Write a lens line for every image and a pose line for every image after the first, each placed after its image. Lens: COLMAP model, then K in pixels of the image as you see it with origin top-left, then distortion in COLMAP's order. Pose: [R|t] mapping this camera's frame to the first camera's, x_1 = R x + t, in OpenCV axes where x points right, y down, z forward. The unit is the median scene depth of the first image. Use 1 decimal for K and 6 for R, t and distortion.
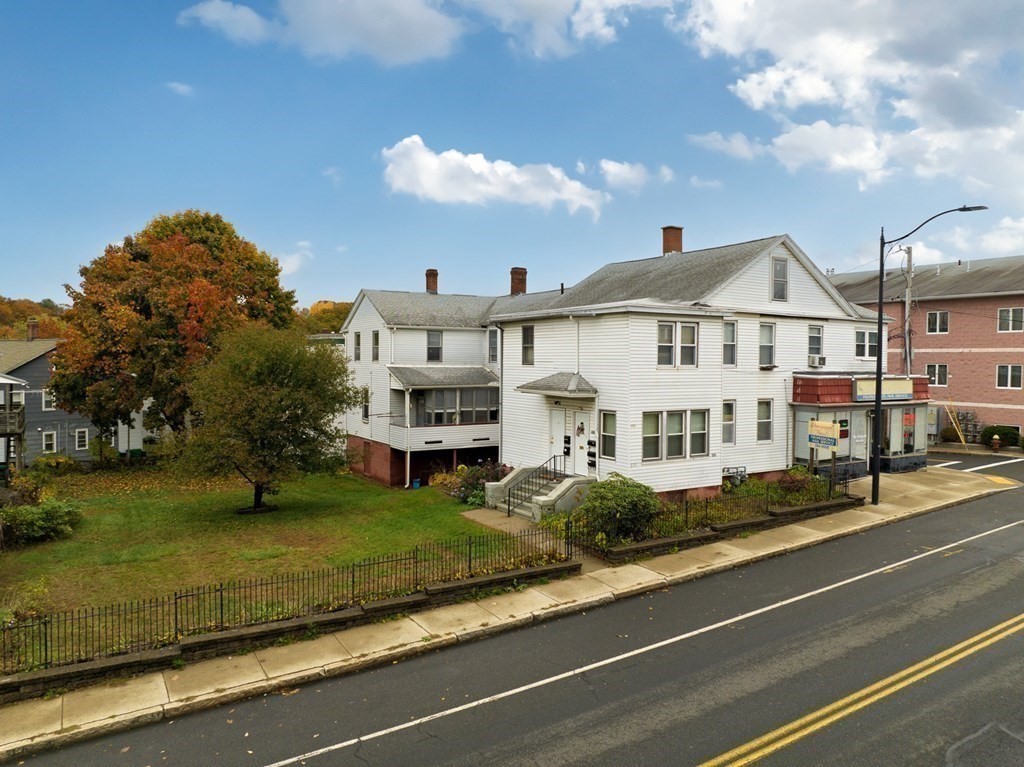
lens RADIAL K [[725.1, 0, 512.0], [0, 725.1, 383.5], [0, 0, 1]] dist [-0.038301, -0.002325]
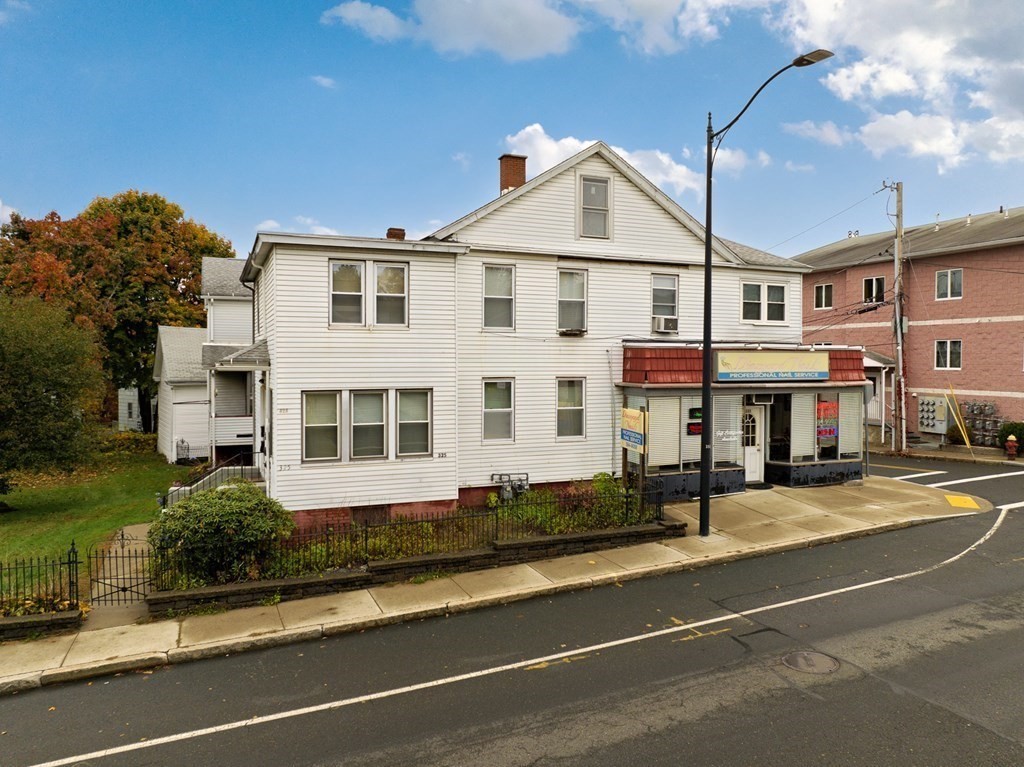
lens RADIAL K [[719.0, 0, 518.2], [0, 719.0, 375.8], [0, 0, 1]] dist [-0.032924, -0.001332]
pose [[0.987327, -0.002289, -0.158686, 0.417241], [0.000622, 0.999944, -0.010551, 0.027770], [0.158701, 0.010319, 0.987273, 0.305379]]
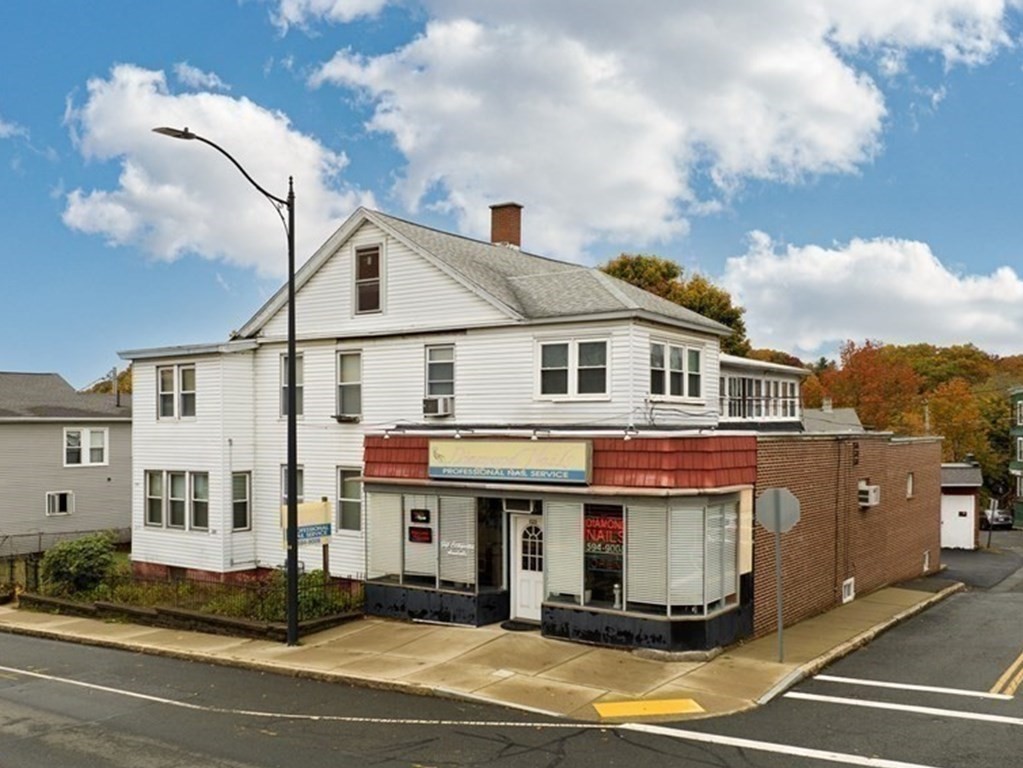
lens RADIAL K [[976.7, 0, 488.6], [0, 976.7, 448.1], [0, 0, 1]] dist [-0.039036, -0.007063]
pose [[0.386815, 0.009340, -0.922110, 1.232057], [-0.027613, 0.999618, -0.001458, 0.002359], [0.921744, 0.026026, 0.386925, 0.786163]]
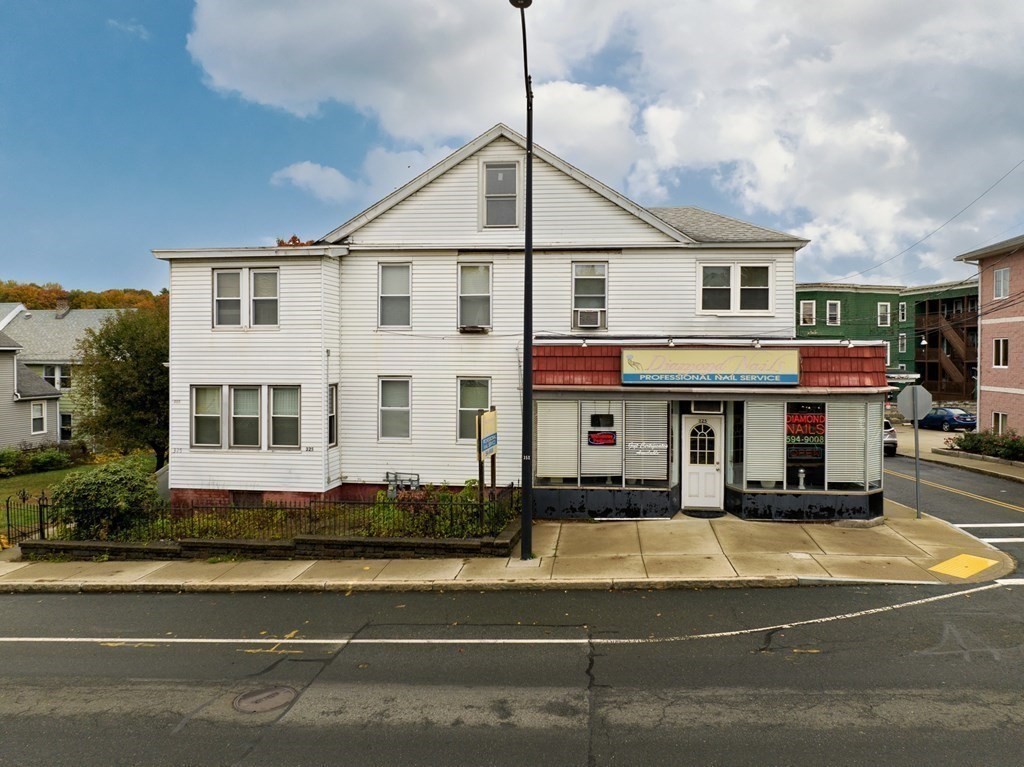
lens RADIAL K [[727.2, 0, 533.1], [0, 727.2, 370.7], [0, 0, 1]] dist [-0.037015, 0.000800]
pose [[0.796677, 0.005943, -0.604376, 0.811527], [-0.016698, 0.999786, -0.012180, 0.023430], [0.604174, 0.019795, 0.796606, 0.506794]]
